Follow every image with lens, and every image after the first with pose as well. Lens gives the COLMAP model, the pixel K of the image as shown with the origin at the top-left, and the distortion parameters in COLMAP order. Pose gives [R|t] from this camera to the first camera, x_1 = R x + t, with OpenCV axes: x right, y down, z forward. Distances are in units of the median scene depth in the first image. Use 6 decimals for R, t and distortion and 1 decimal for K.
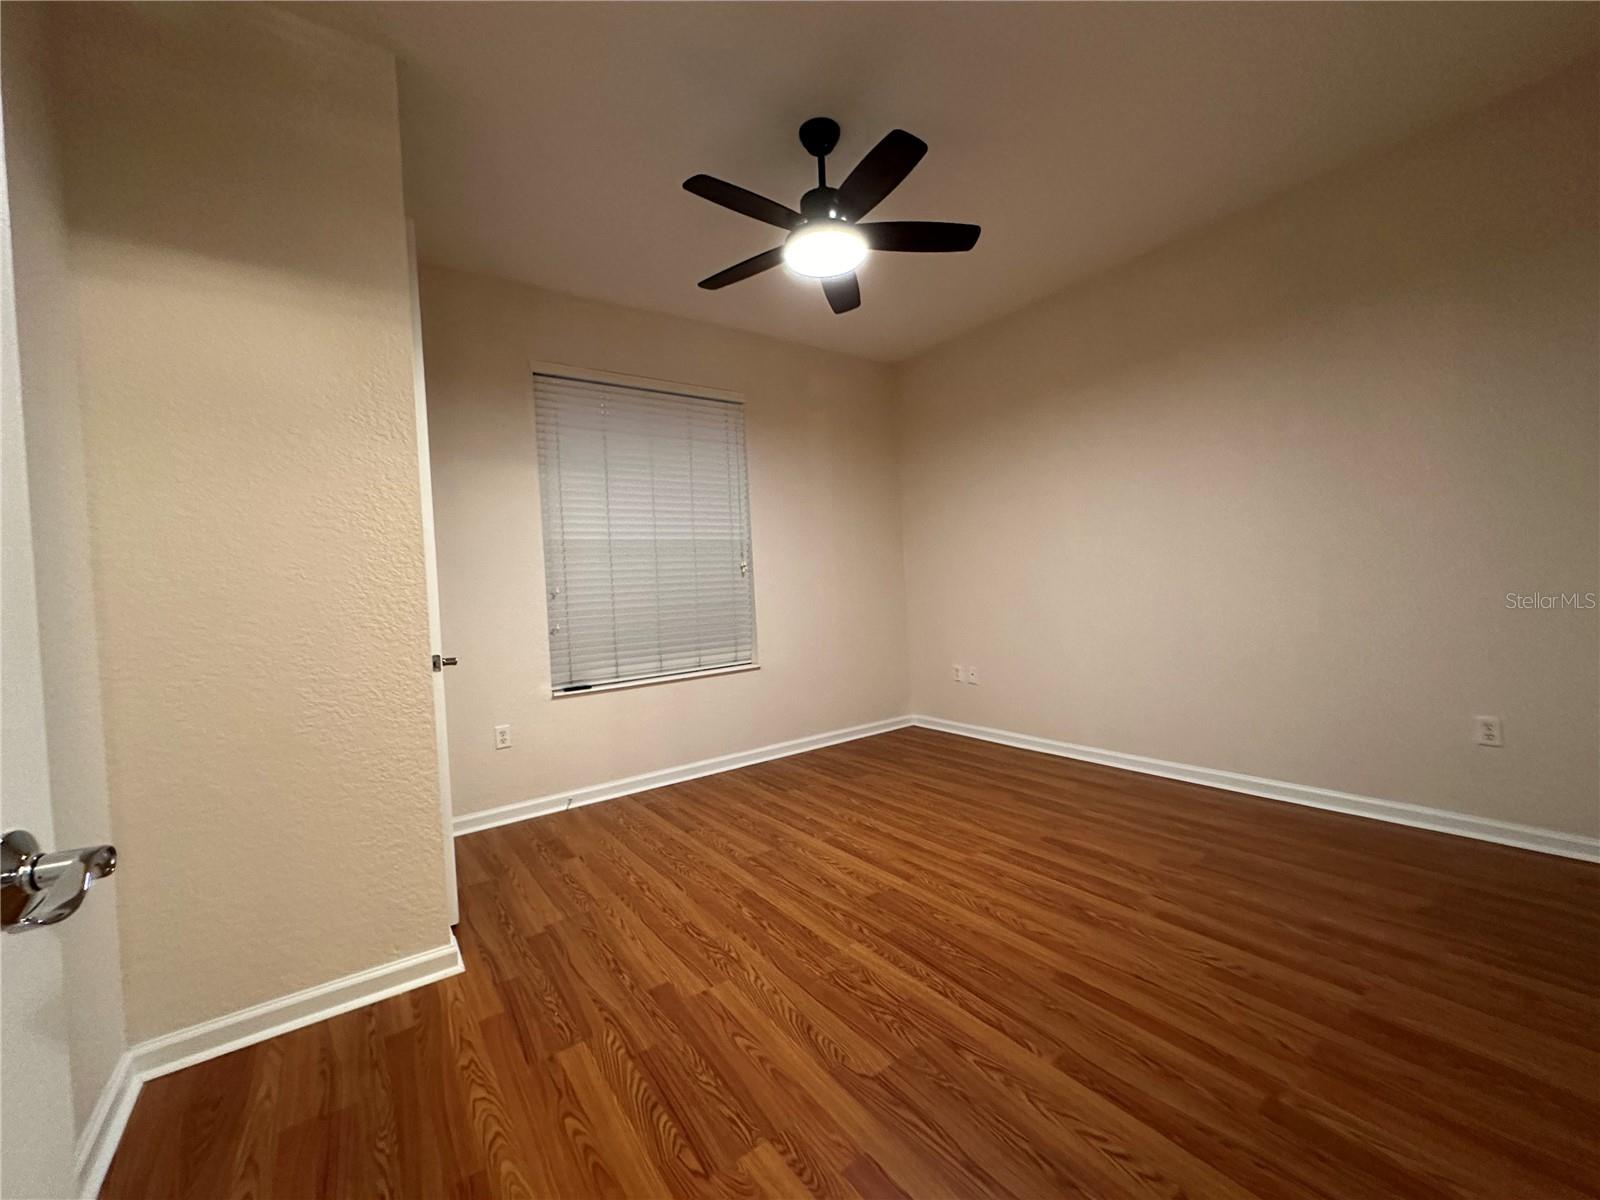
lens RADIAL K [[639.1, 0, 798.5], [0, 639.1, 597.2], [0, 0, 1]] dist [0.000270, 0.000479]
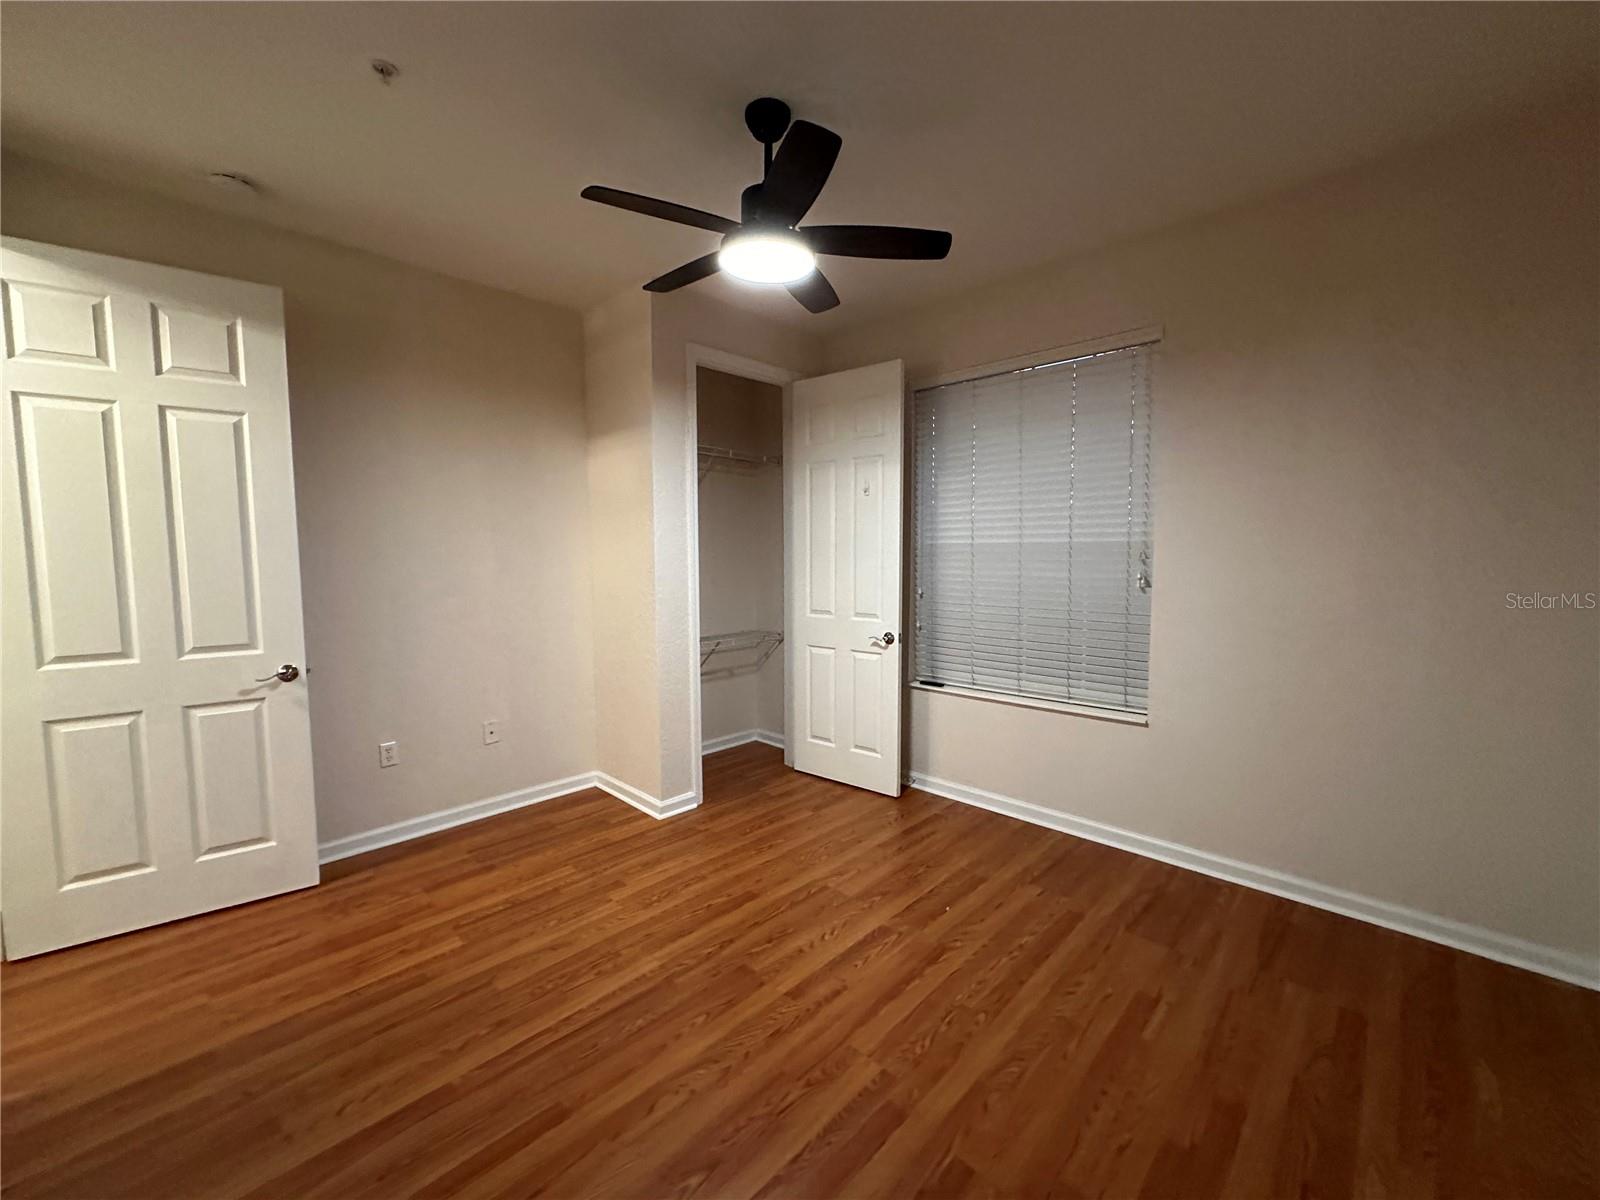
lens RADIAL K [[637.1, 0, 798.6], [0, 637.1, 601.0], [0, 0, 1]] dist [-0.004134, 0.000641]
pose [[0.180089, 0.123465, -0.975871, 0.910242], [-0.019420, 0.992344, 0.121966, -0.173220], [0.983459, -0.003013, 0.181108, 0.844254]]
